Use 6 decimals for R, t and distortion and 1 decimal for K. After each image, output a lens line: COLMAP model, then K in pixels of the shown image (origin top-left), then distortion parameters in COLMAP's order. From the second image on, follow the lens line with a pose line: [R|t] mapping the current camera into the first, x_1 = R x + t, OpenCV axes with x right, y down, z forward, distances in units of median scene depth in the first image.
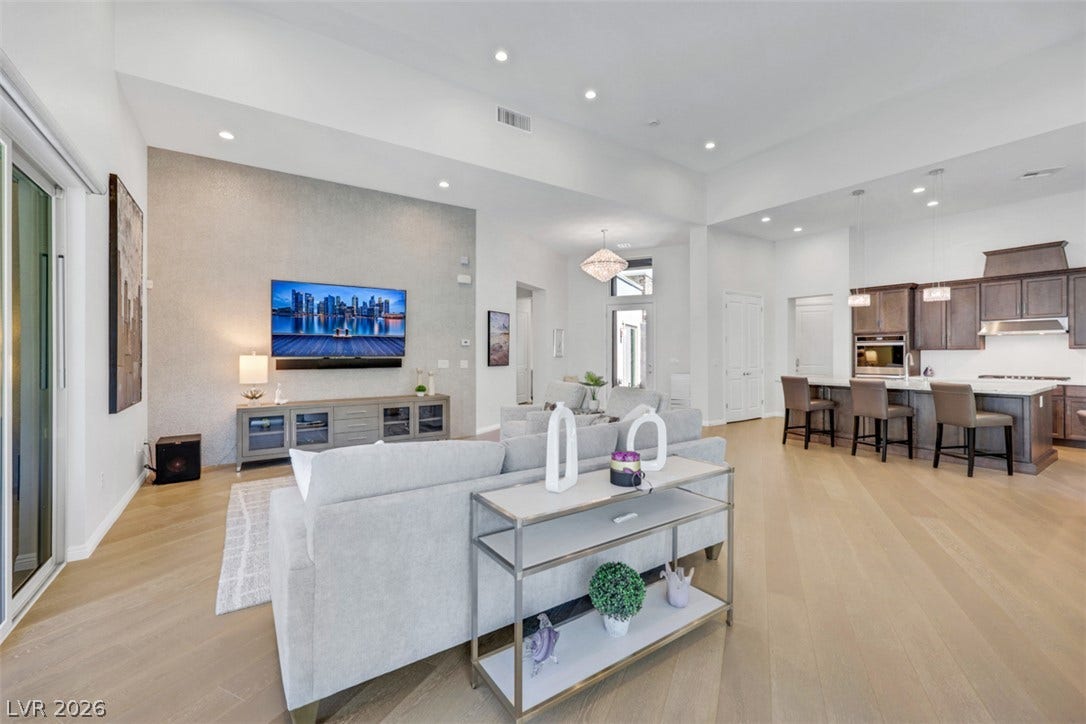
lens RADIAL K [[437.0, 0, 533.9], [0, 437.0, 355.3], [0, 0, 1]] dist [-0.000502, -0.000388]
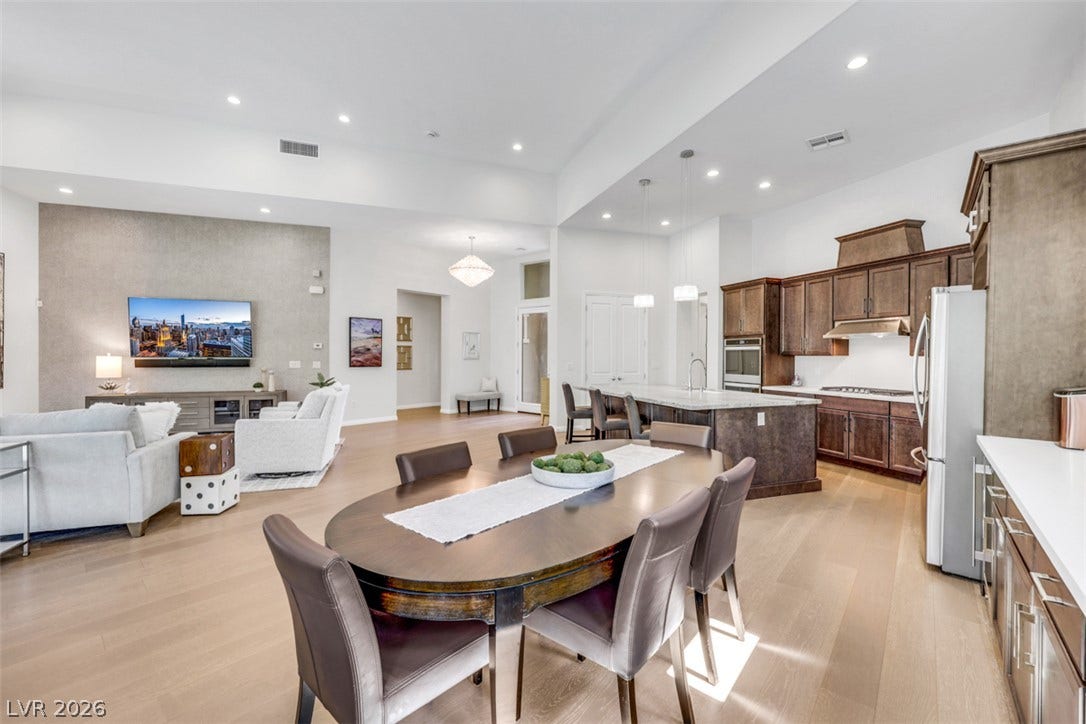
lens RADIAL K [[437.0, 0, 540.1], [0, 437.0, 355.4], [0, 0, 1]] dist [-0.000502, -0.000388]
pose [[0.966623, 0.007779, -0.256086, 0.696370], [-0.008032, 0.999968, 0.000056, -0.009192], [0.256078, 0.002002, 0.966654, 0.055605]]
